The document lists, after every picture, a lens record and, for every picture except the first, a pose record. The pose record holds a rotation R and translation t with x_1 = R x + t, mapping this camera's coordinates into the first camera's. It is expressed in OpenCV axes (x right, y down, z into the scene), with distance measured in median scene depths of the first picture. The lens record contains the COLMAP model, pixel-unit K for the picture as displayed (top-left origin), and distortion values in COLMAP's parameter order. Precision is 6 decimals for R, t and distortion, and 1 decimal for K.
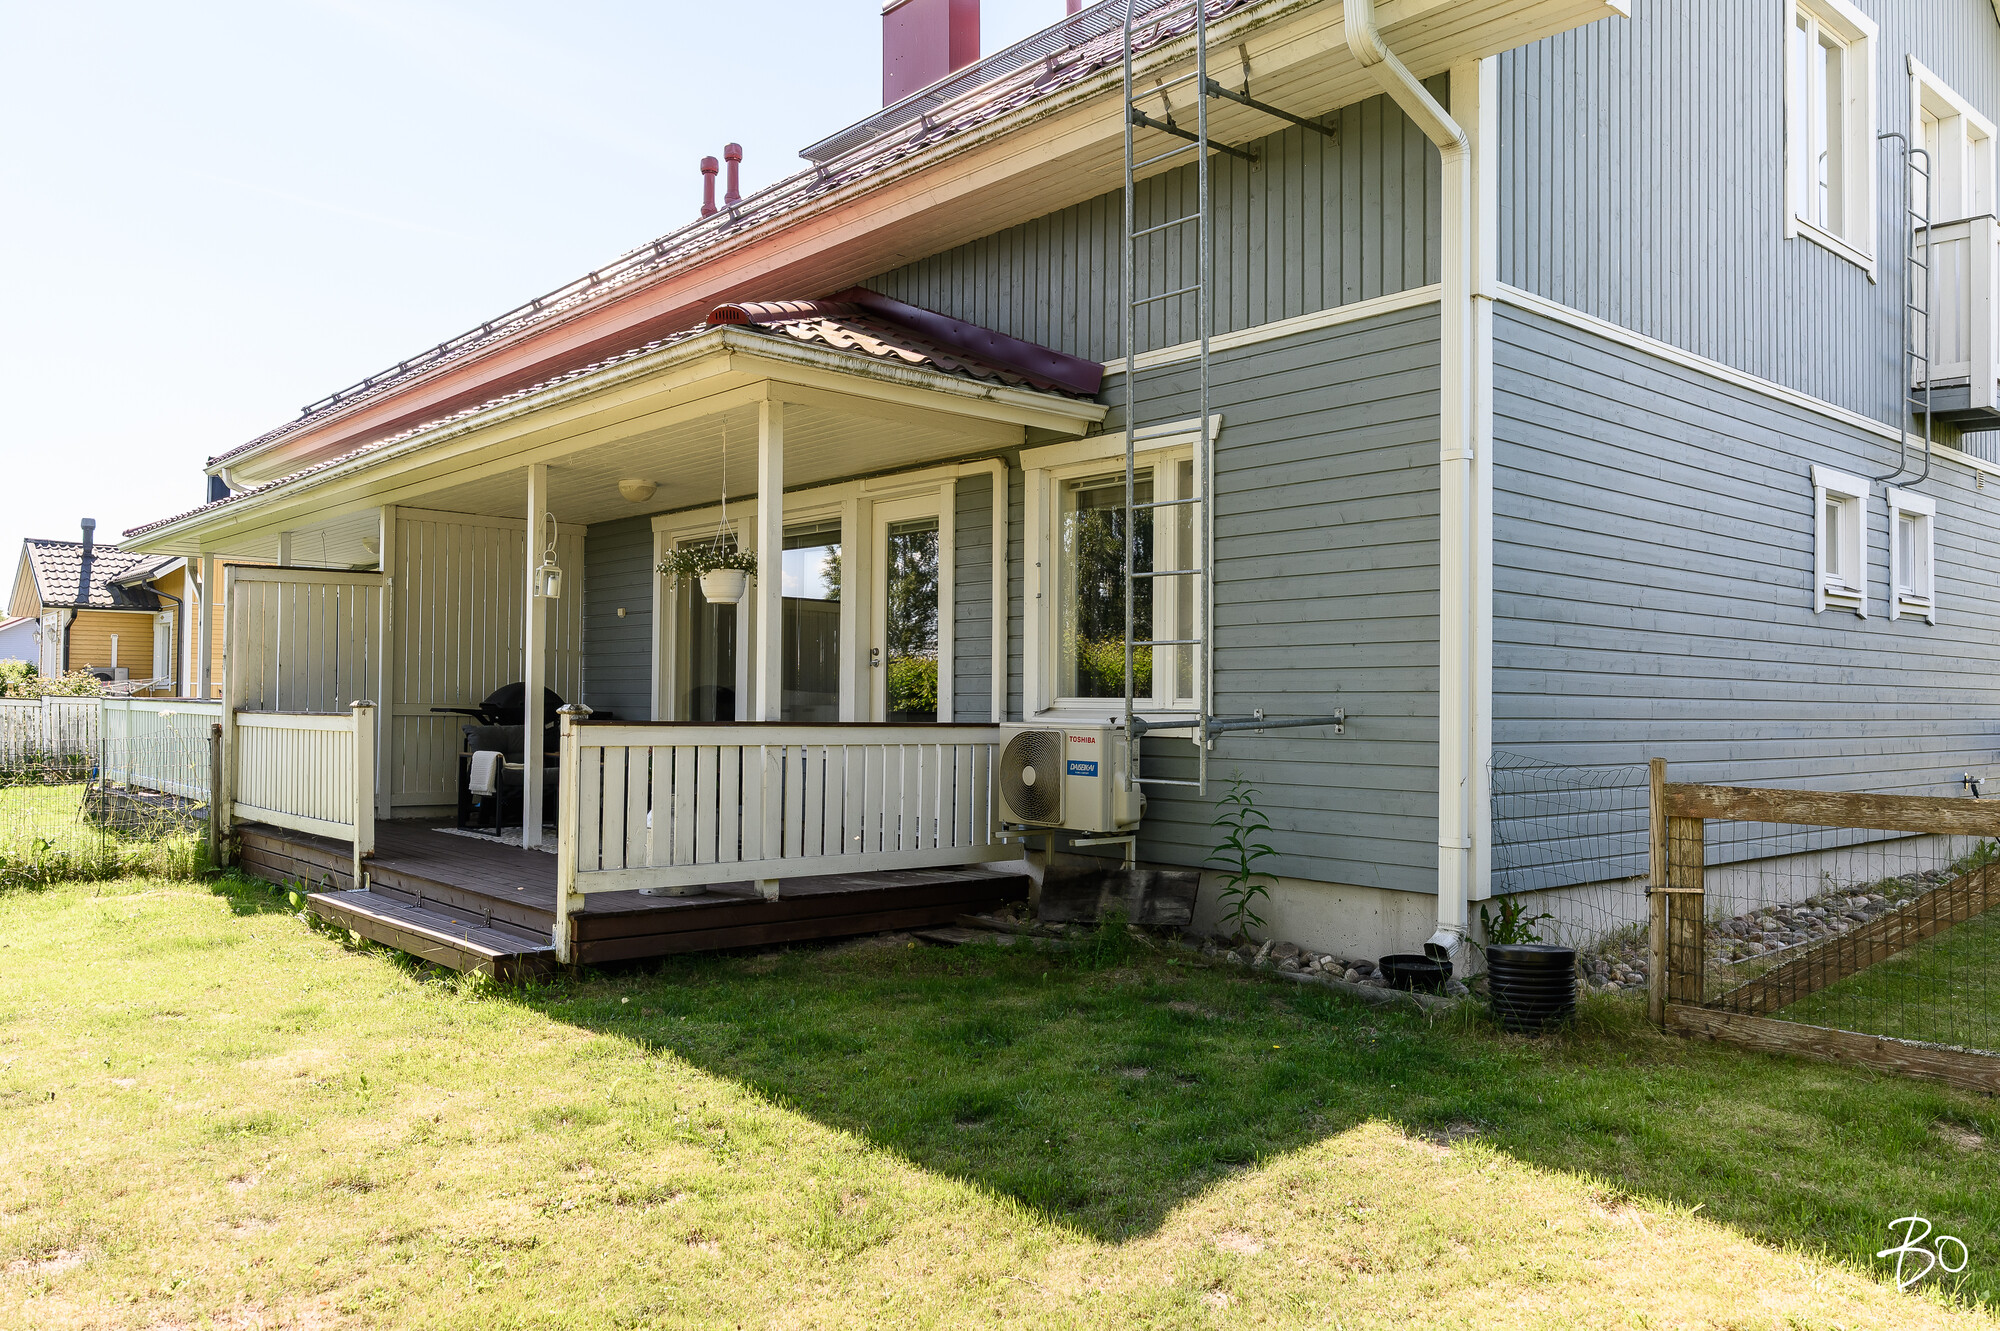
lens RADIAL K [[1469.9, 0, 999.6], [0, 1469.9, 666.1], [0, 0, 1]] dist [0.003834, -0.004764]
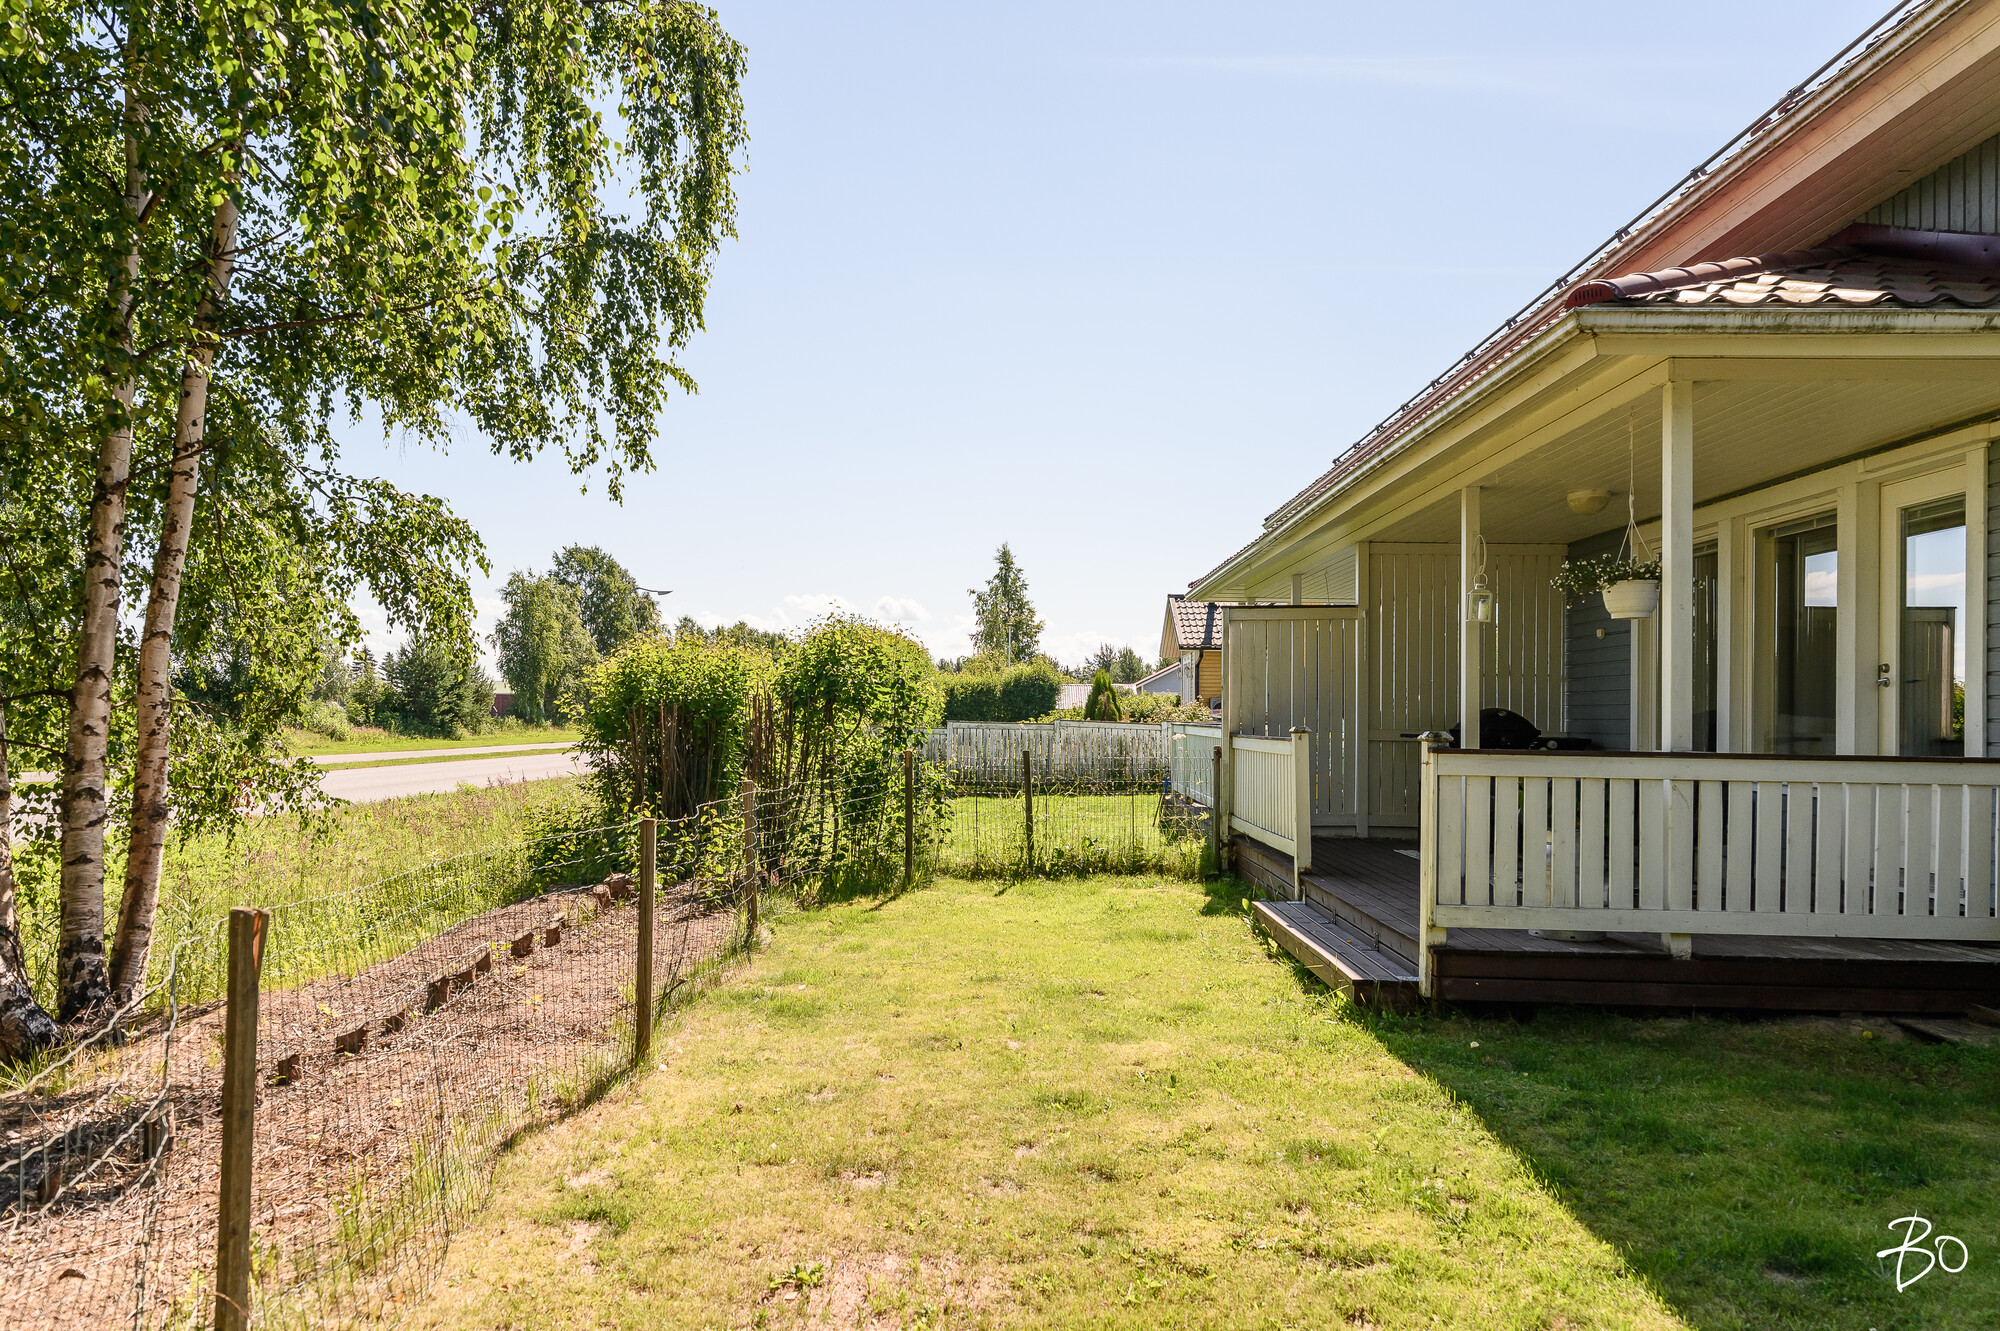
lens RADIAL K [[1393.6, 0, 947.0], [0, 1393.6, 722.4], [0, 0, 1]] dist [-0.001000, -0.001120]
pose [[0.711010, 0.001042, -0.703181, 0.117809], [0.013704, 0.999788, 0.015339, 0.001452], [0.703048, -0.020543, 0.710845, 0.112707]]
